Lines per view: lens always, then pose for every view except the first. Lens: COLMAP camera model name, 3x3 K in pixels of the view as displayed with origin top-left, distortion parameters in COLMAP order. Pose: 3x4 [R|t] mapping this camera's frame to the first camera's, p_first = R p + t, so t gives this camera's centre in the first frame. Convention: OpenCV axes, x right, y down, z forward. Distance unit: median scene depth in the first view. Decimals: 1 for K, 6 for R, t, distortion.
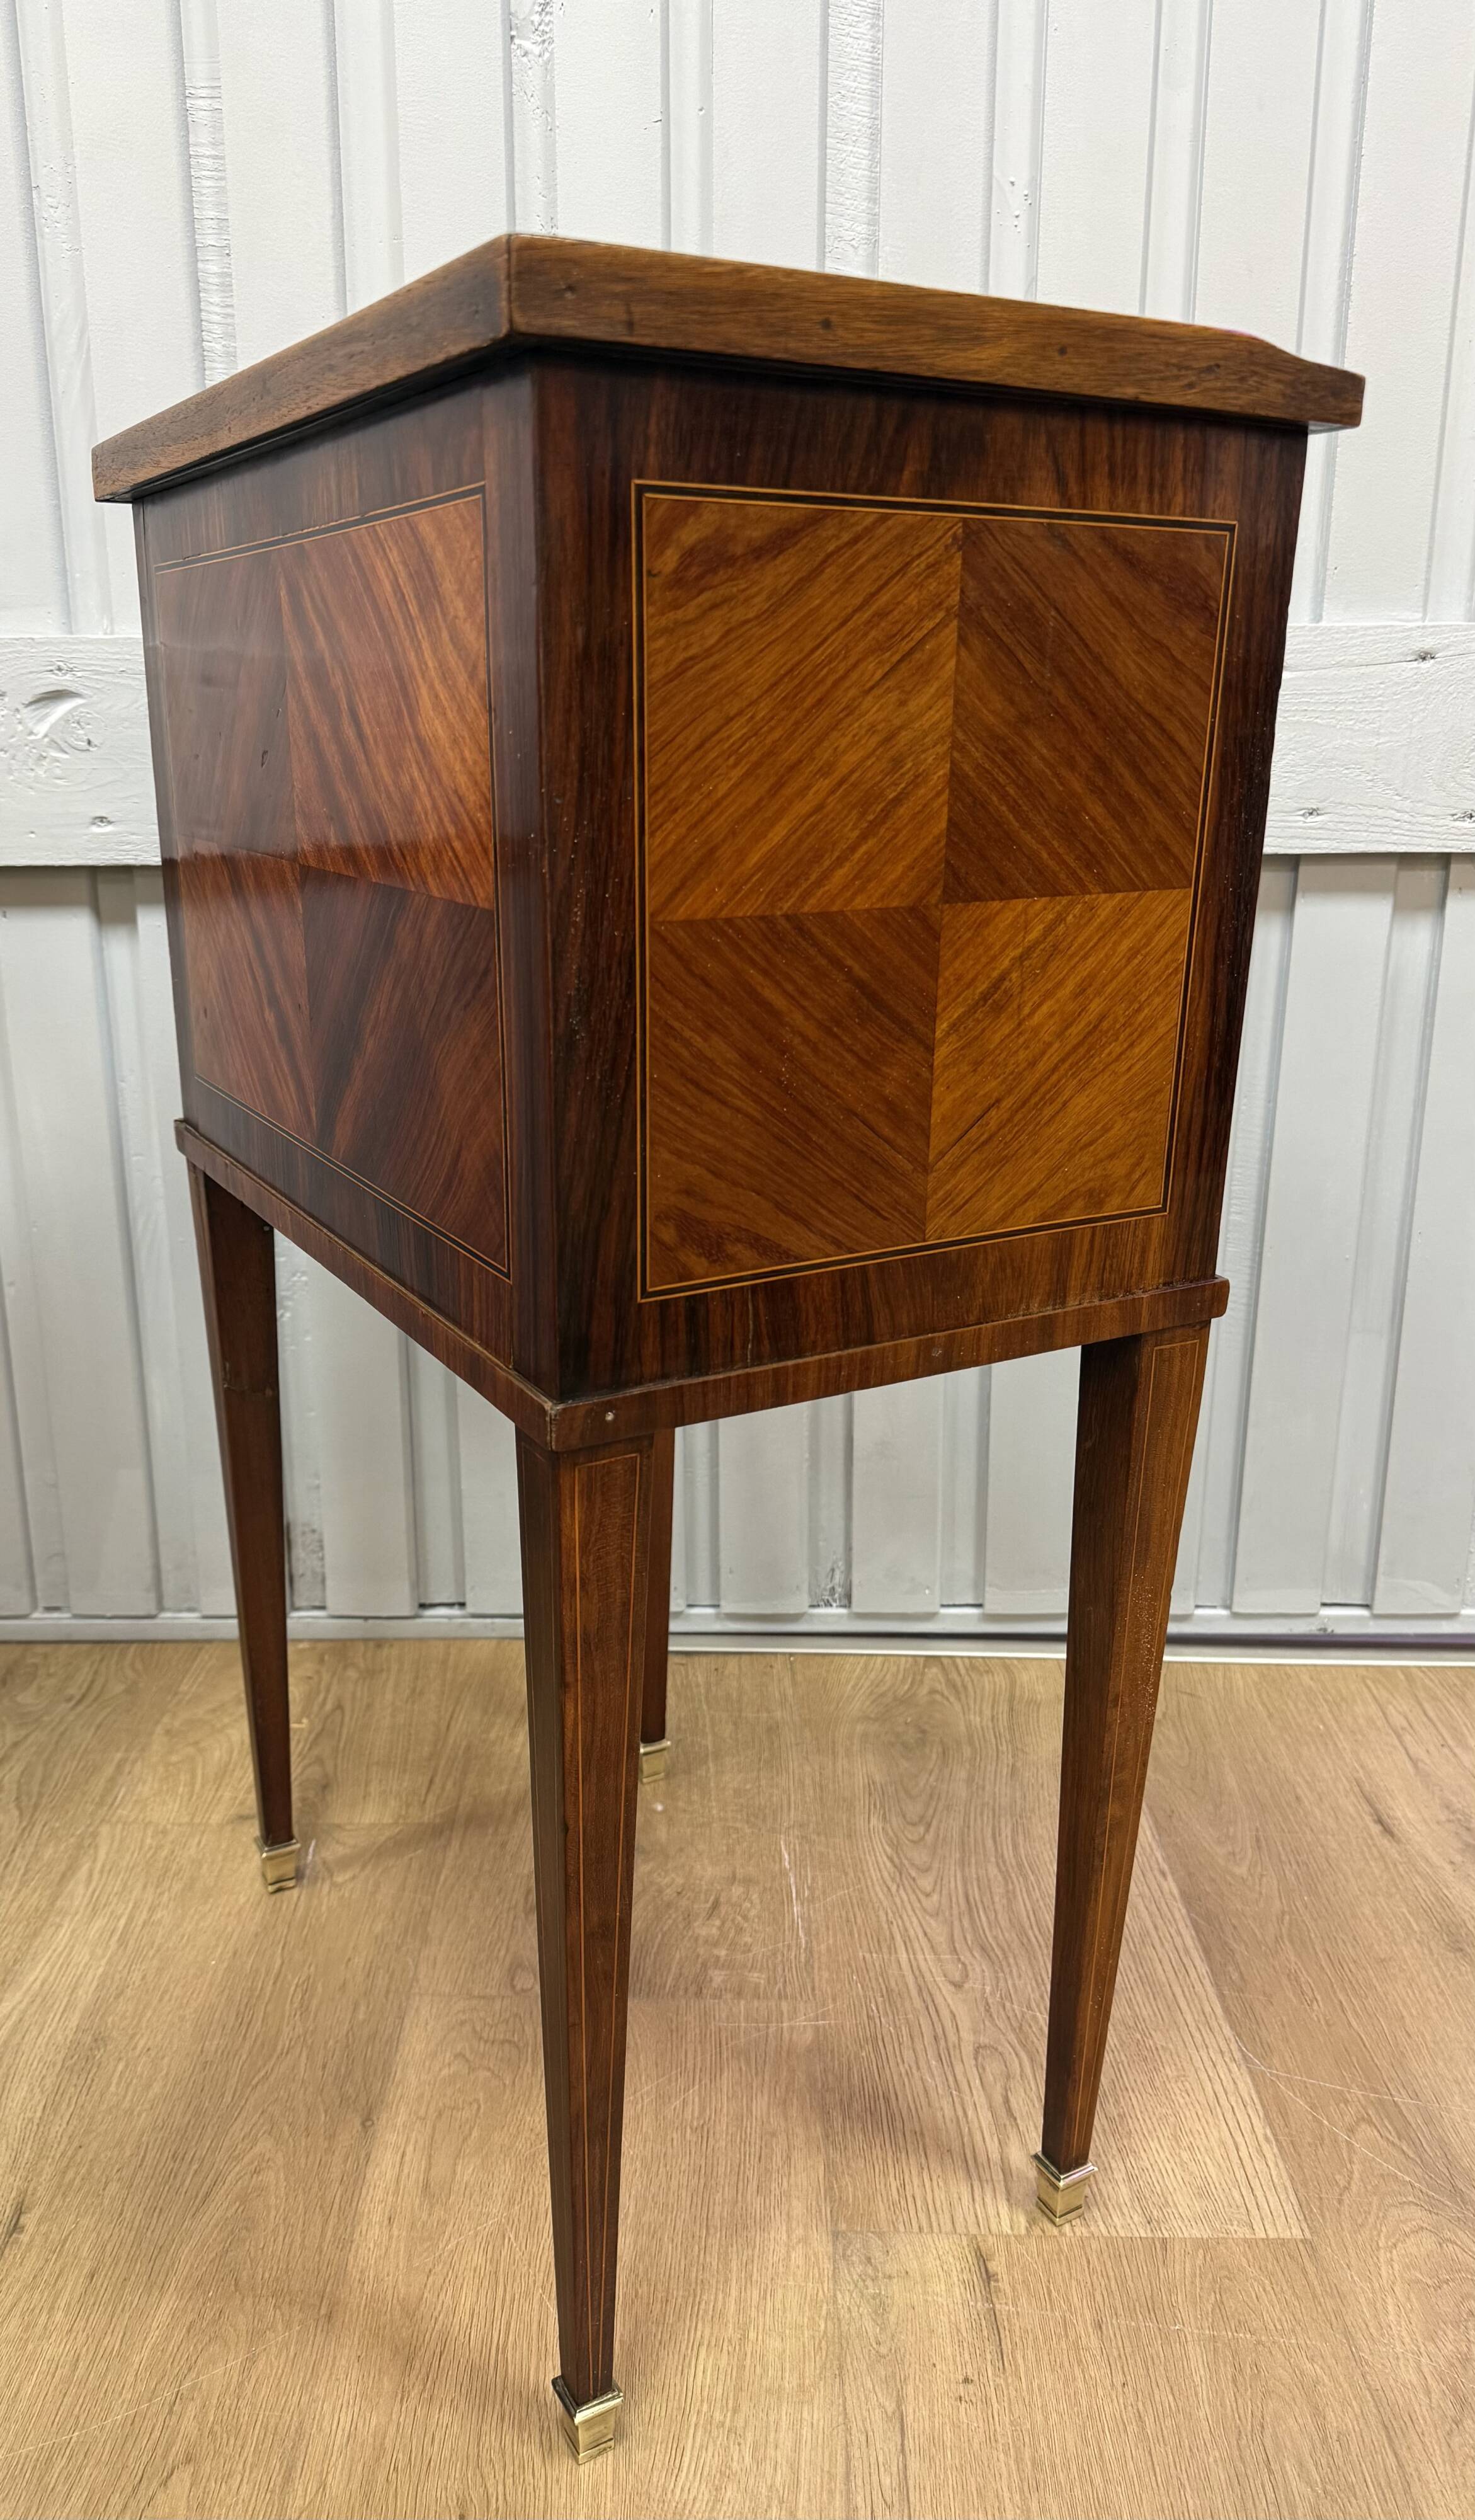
lens RADIAL K [[1830.0, 0, 693.7], [0, 1830.0, 1285.6], [0, 0, 1]] dist [0.067700, -0.091104]
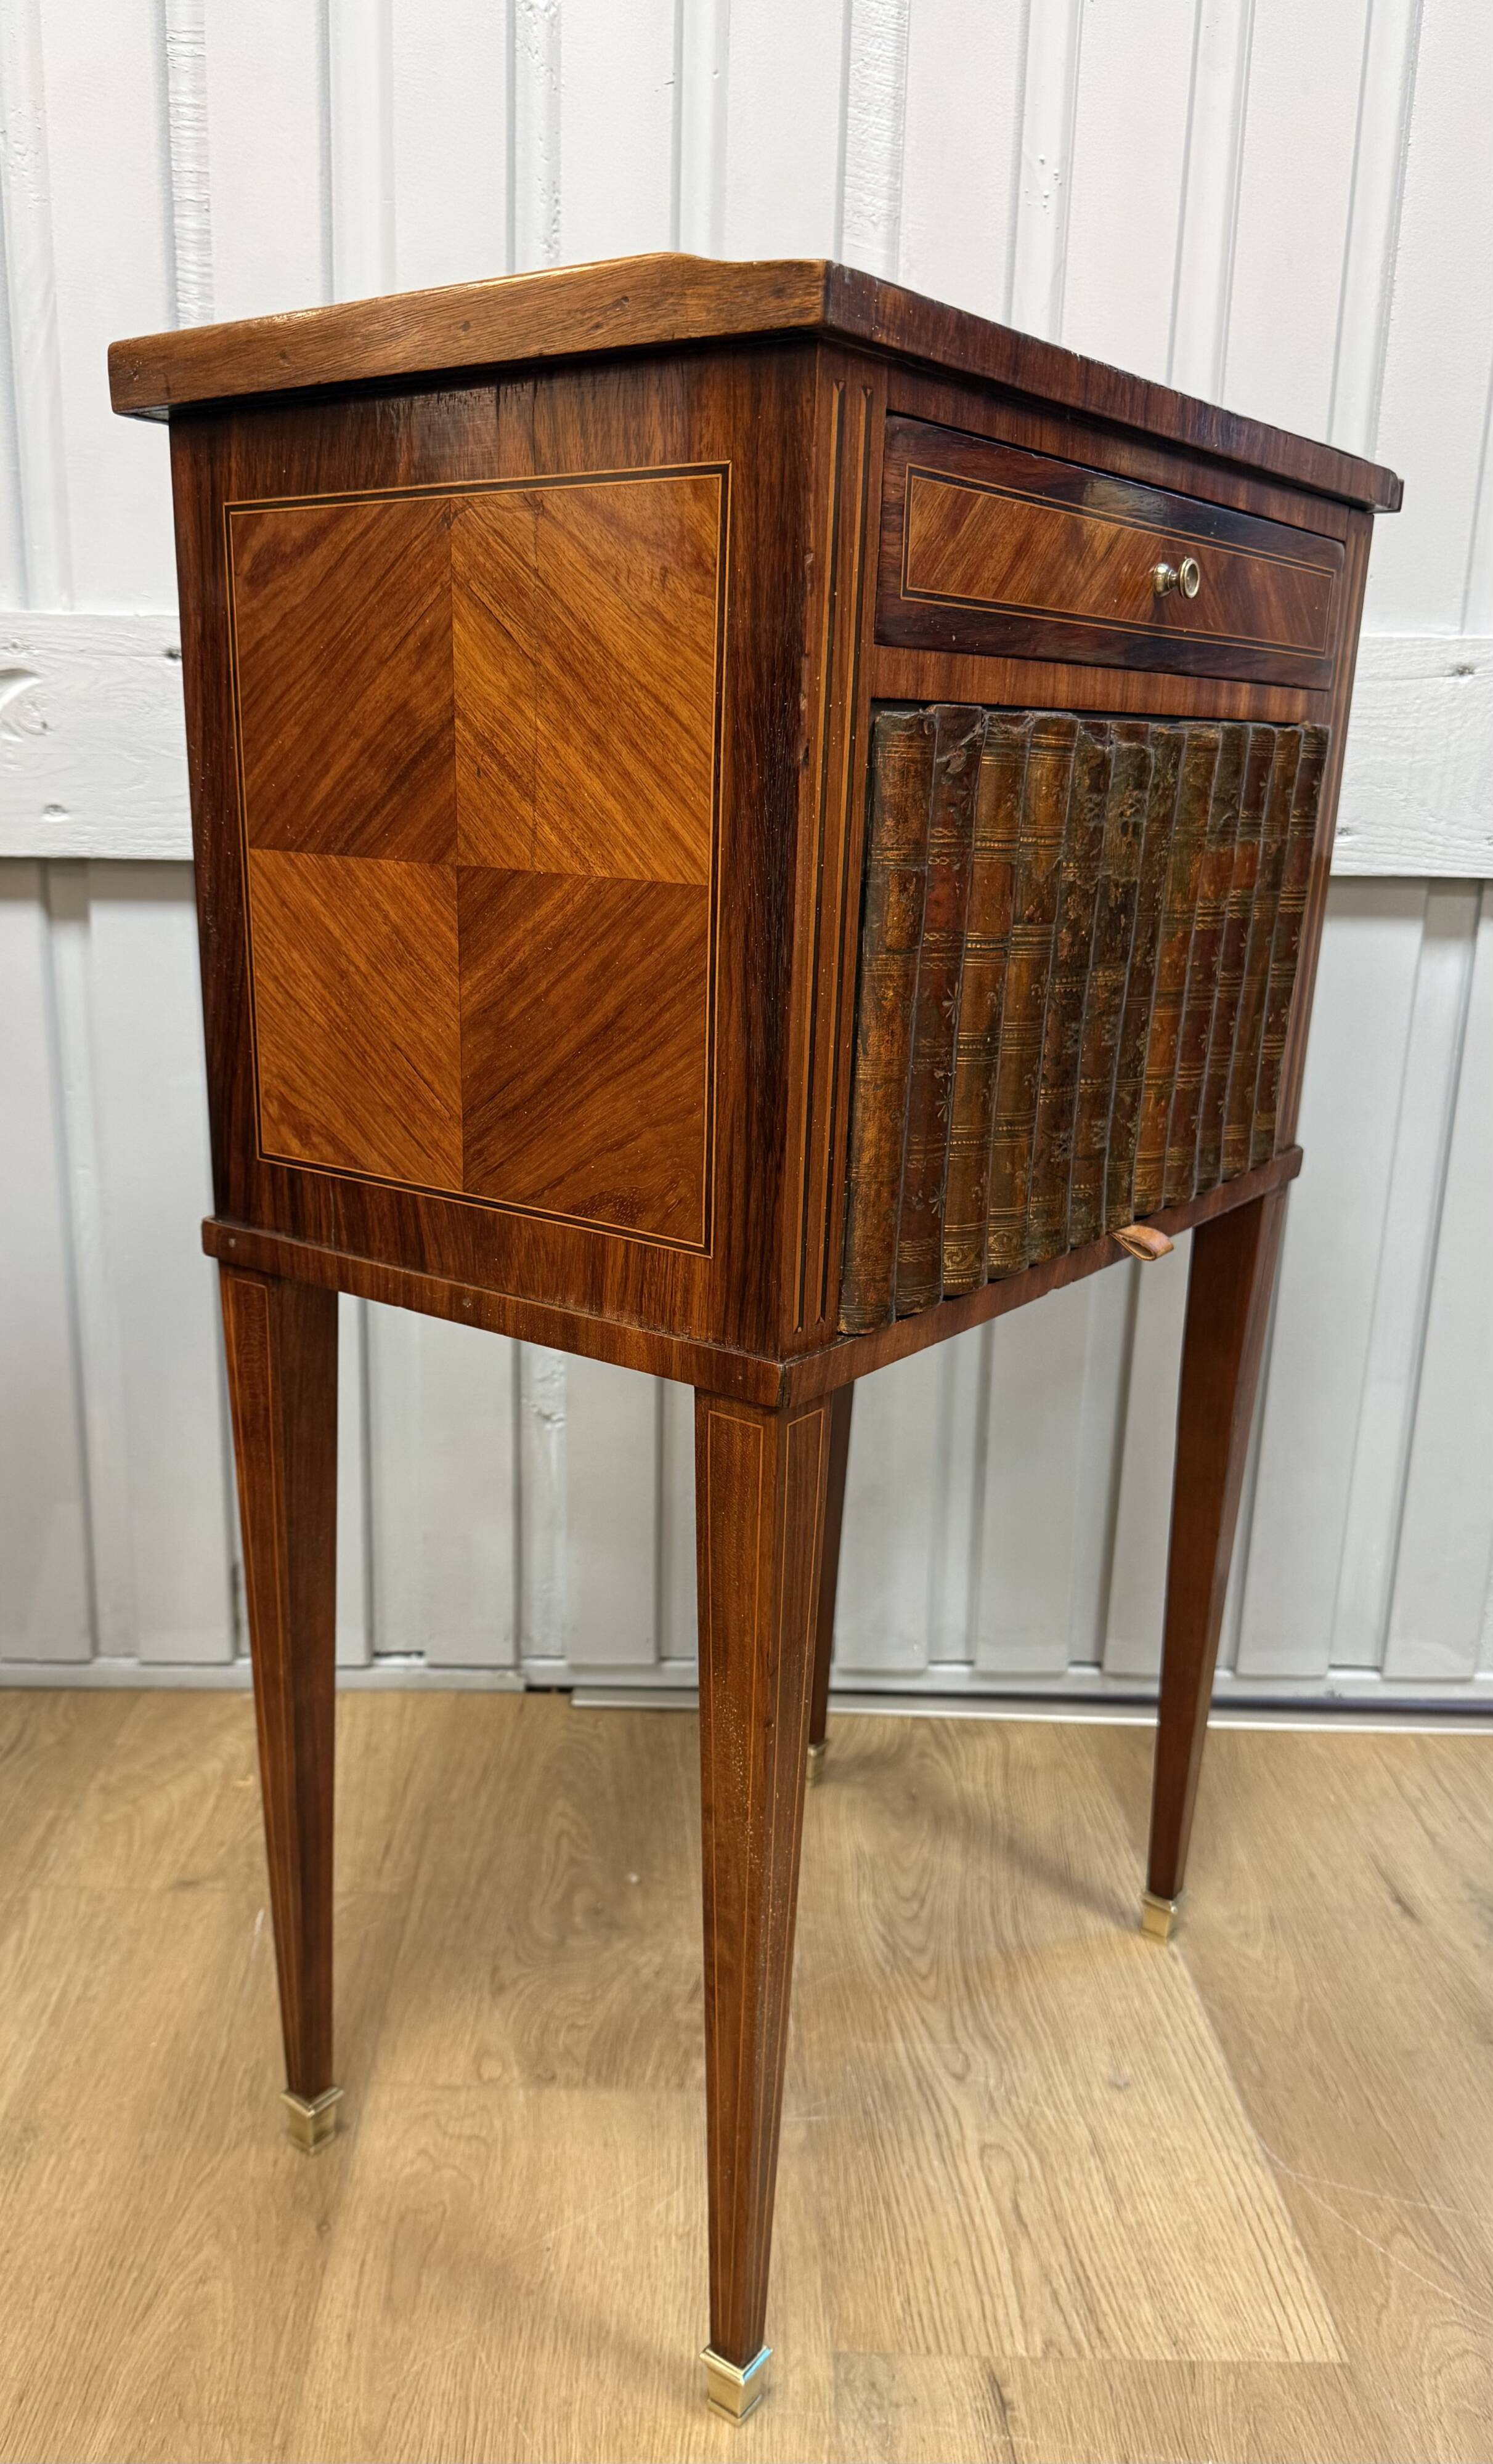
lens RADIAL K [[1875.2, 0, 677.3], [0, 1875.2, 1296.2], [0, 0, 1]] dist [0.030447, -0.050497]
pose [[0.999553, 0.018739, 0.023315, -0.025853], [-0.018517, 0.999781, -0.009724, -0.002382], [-0.023492, 0.009288, 0.999681, 0.047945]]
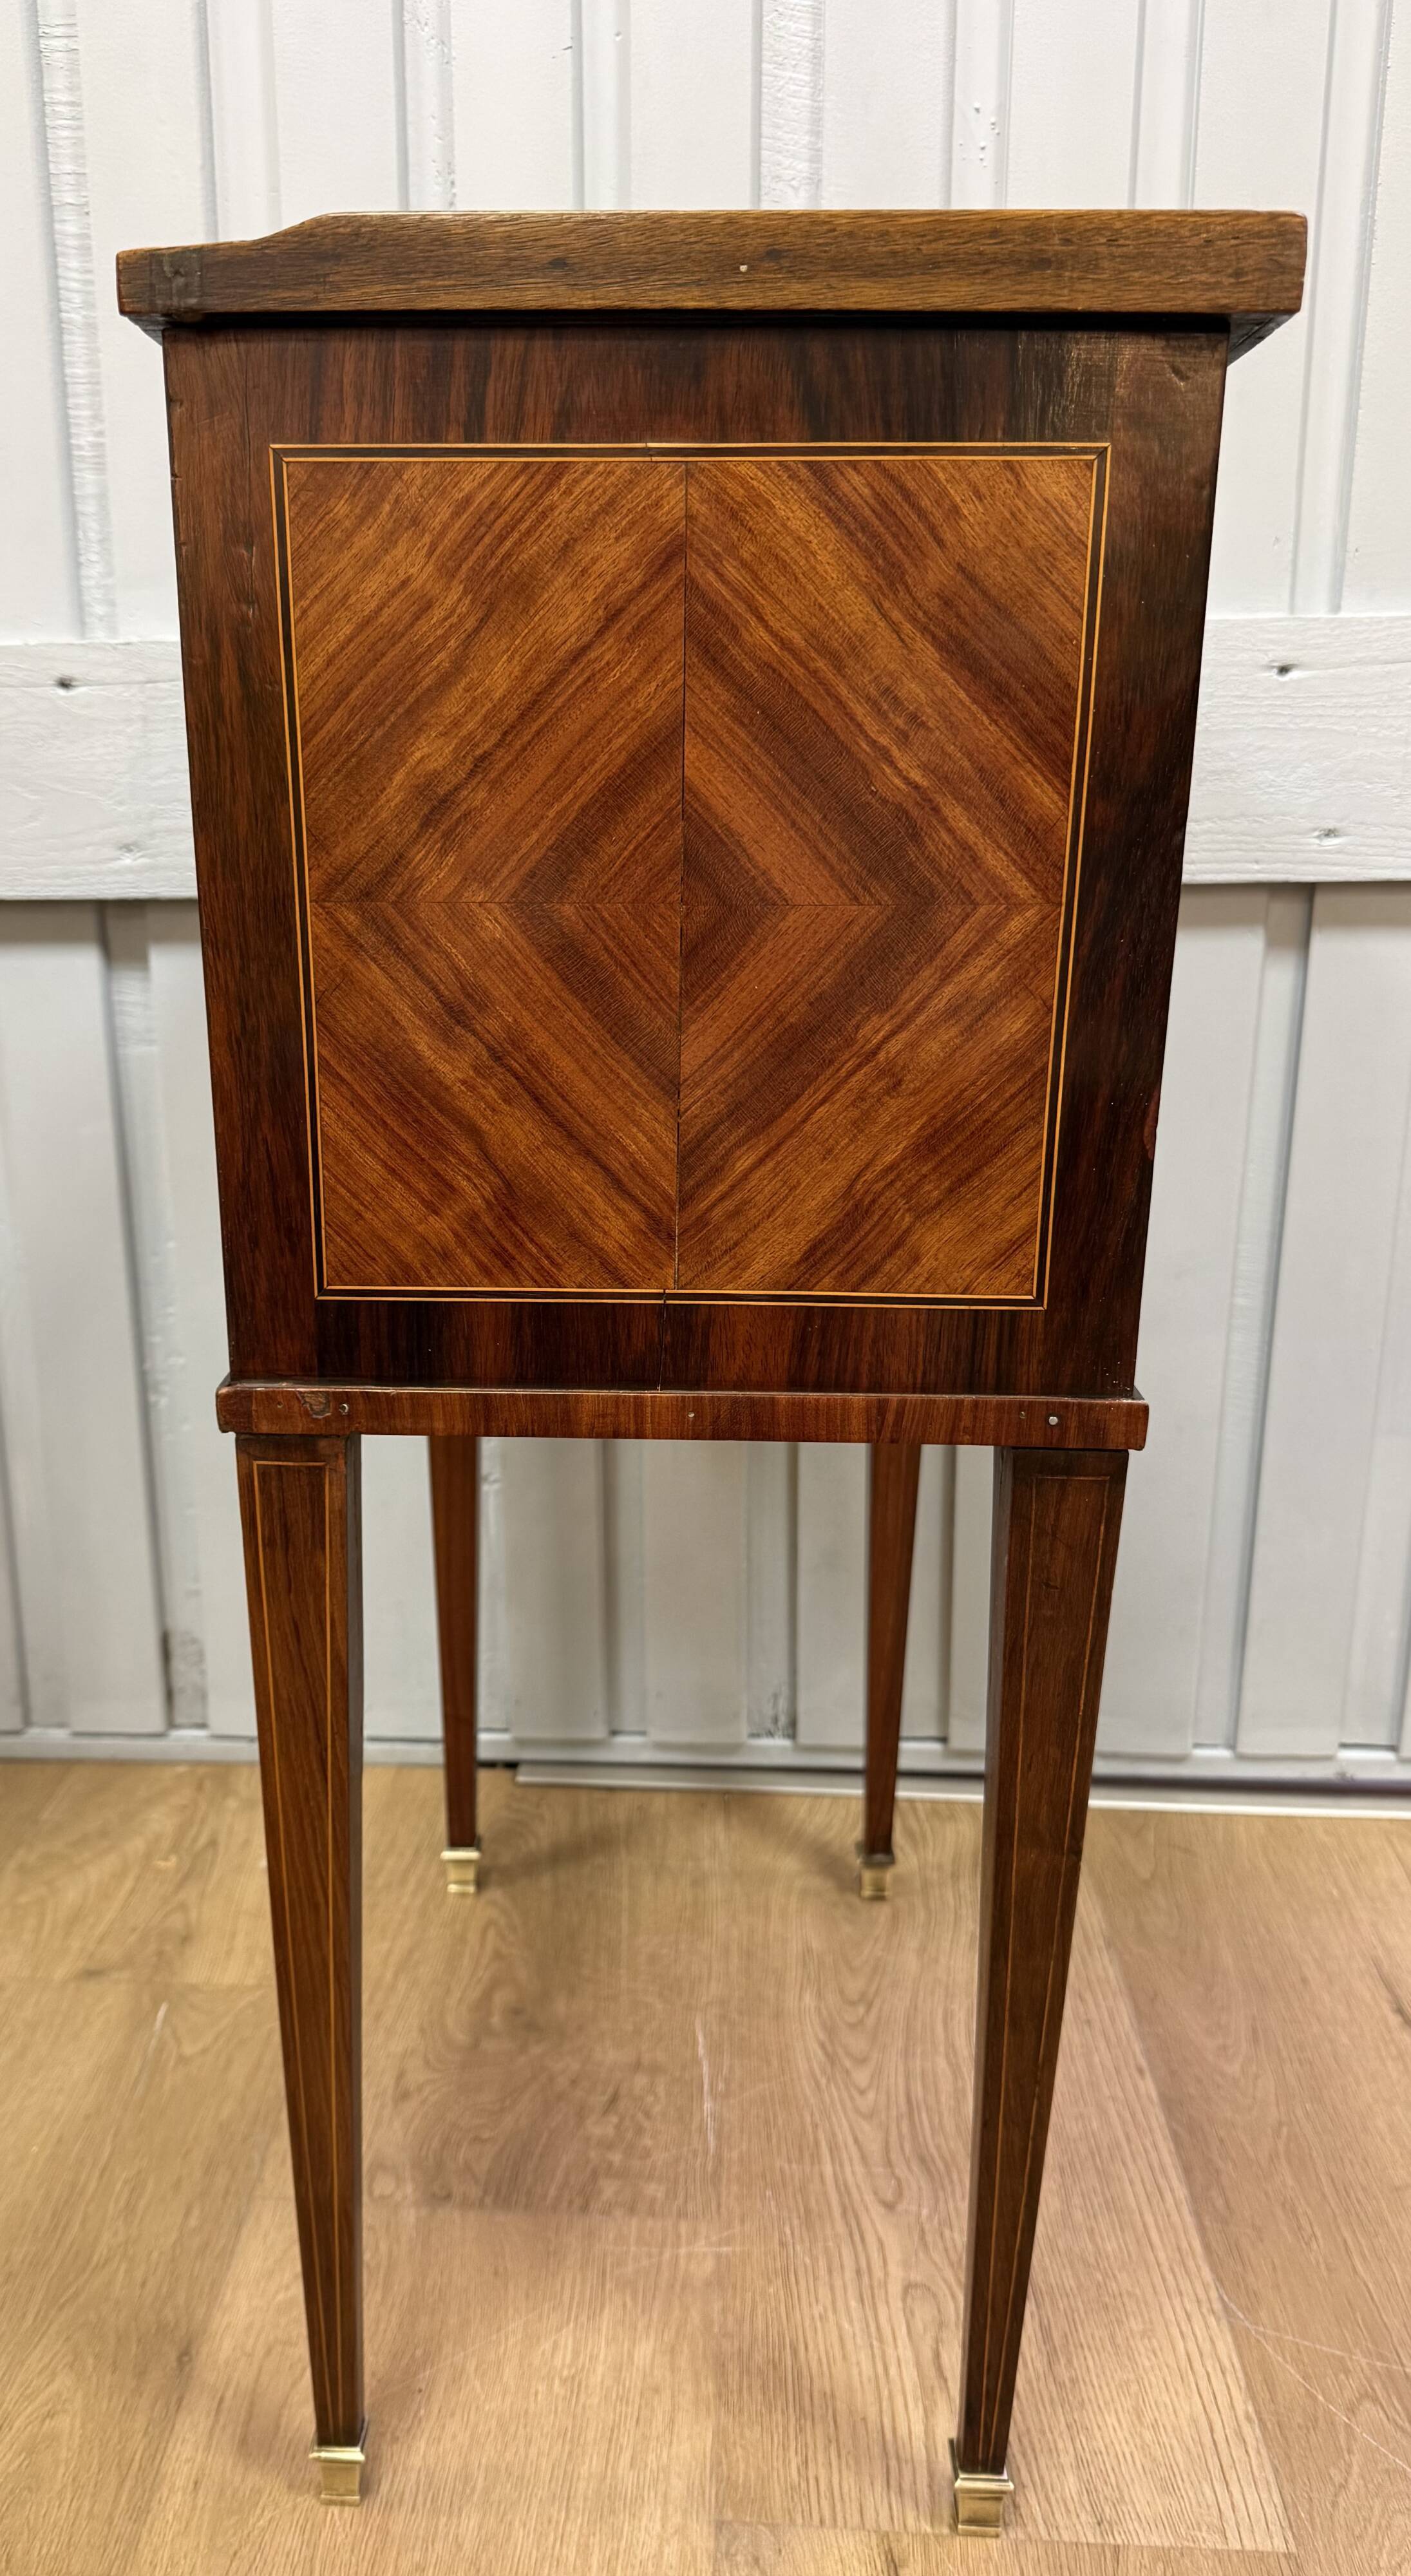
lens RADIAL K [[1907.0, 0, 605.0], [0, 1907.0, 1337.3], [0, 0, 1]] dist [0.015484, -0.028233]
pose [[0.998546, 0.008711, -0.053202, 0.050476], [-0.008938, 0.999952, -0.004038, -0.015738], [0.053164, 0.004507, 0.998576, 0.101099]]
